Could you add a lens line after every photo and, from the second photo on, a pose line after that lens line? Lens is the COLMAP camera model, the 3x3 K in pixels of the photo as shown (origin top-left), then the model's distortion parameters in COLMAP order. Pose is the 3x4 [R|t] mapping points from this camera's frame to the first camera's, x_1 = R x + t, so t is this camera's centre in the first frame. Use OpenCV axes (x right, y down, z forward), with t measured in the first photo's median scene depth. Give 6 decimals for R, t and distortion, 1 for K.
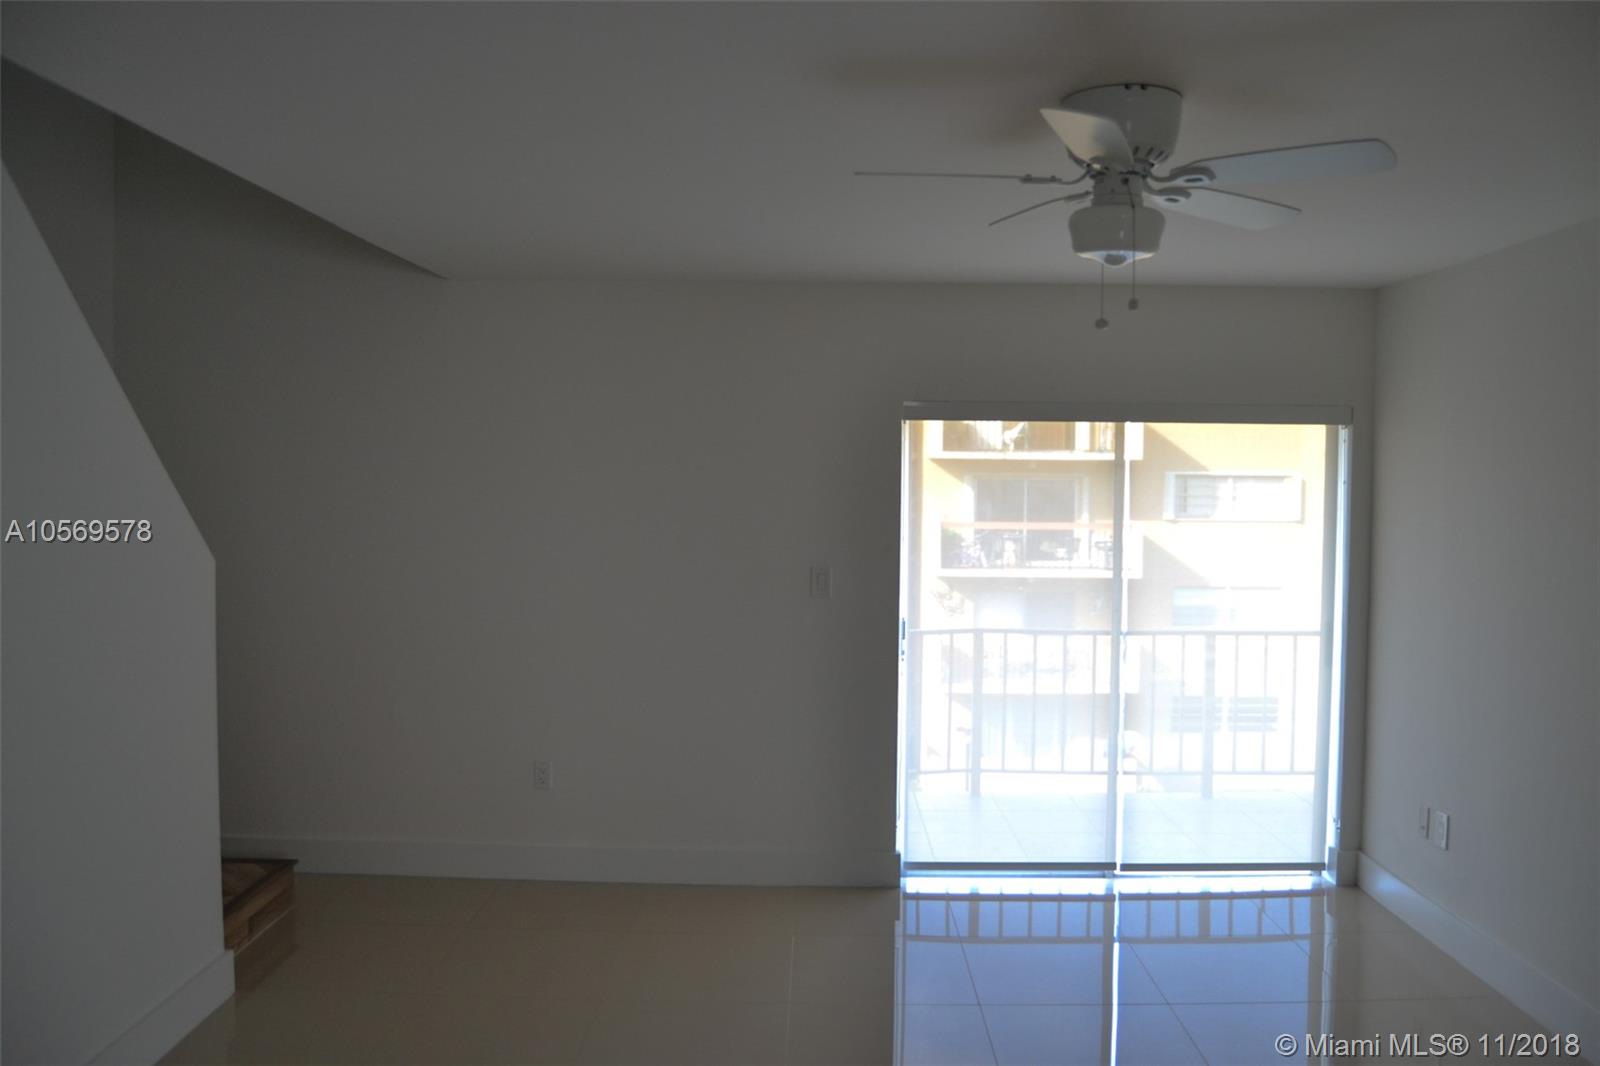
lens RADIAL K [[1273.6, 0, 780.7], [0, 1273.6, 529.4], [0, 0, 1]] dist [-0.080643, 0.014459]
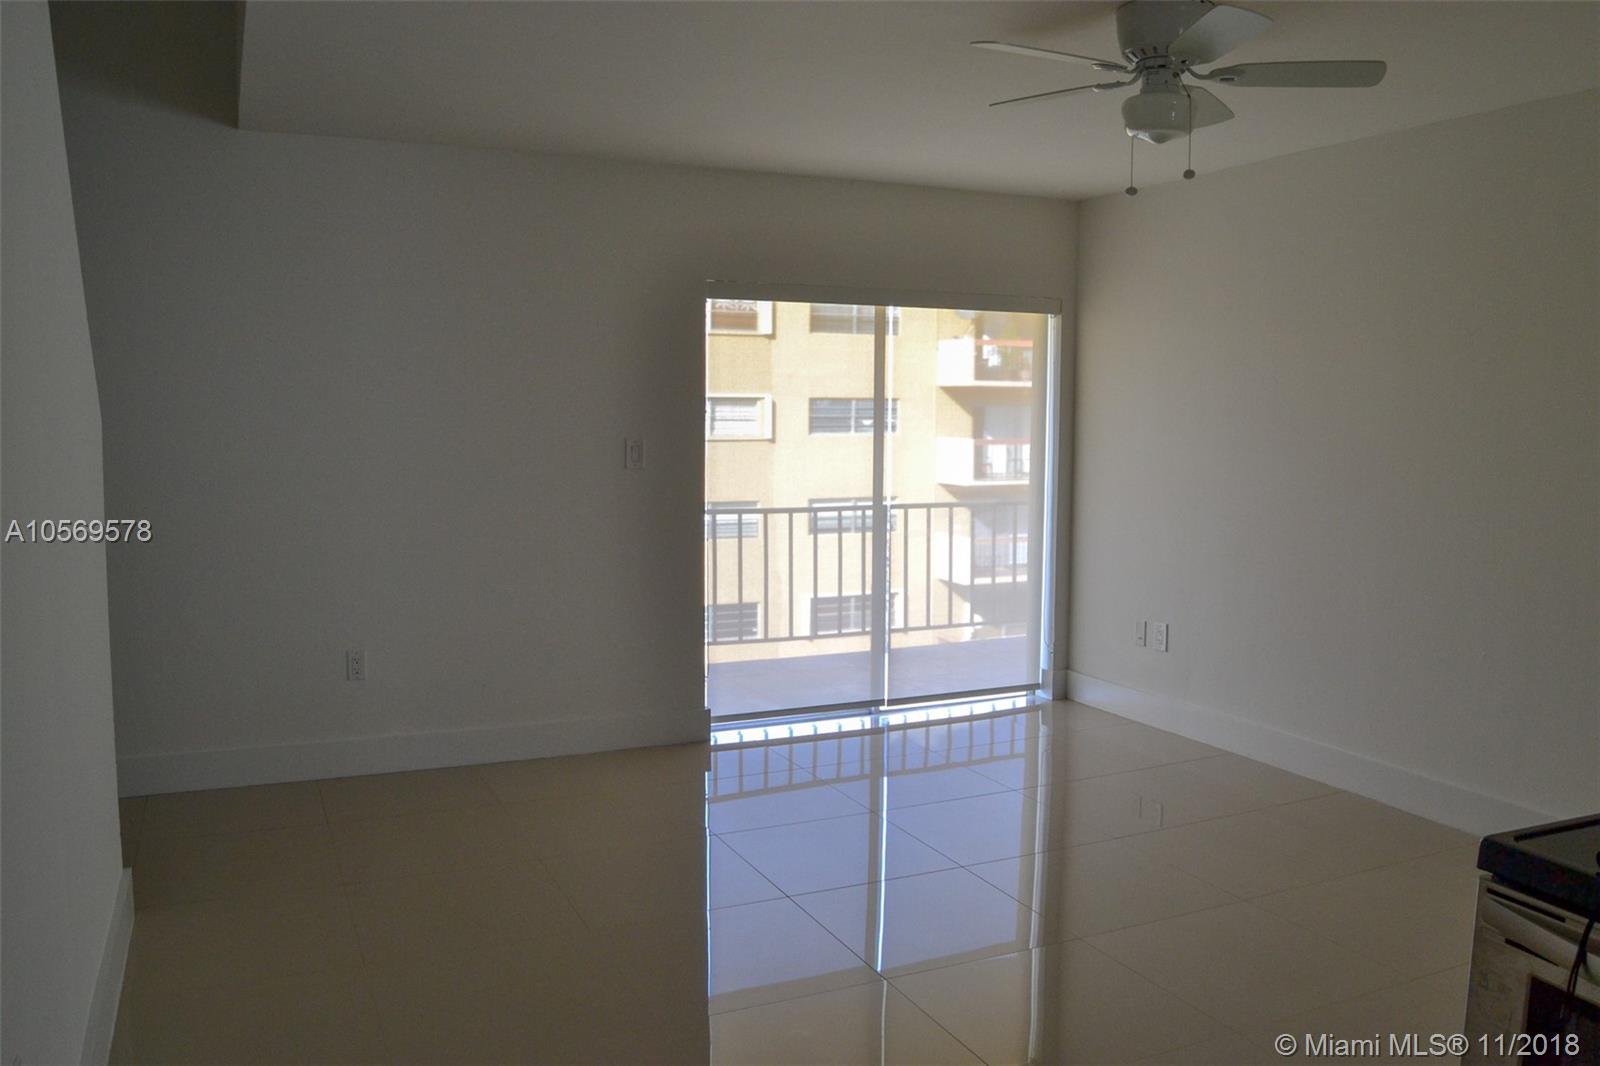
lens RADIAL K [[1273.6, 0, 780.7], [0, 1273.6, 529.4], [0, 0, 1]] dist [-0.080643, 0.014459]
pose [[0.903069, -0.043618, 0.427275, -0.301951], [0.020897, 0.998114, 0.057725, 0.044643], [-0.428987, -0.043201, 0.902277, 0.014716]]
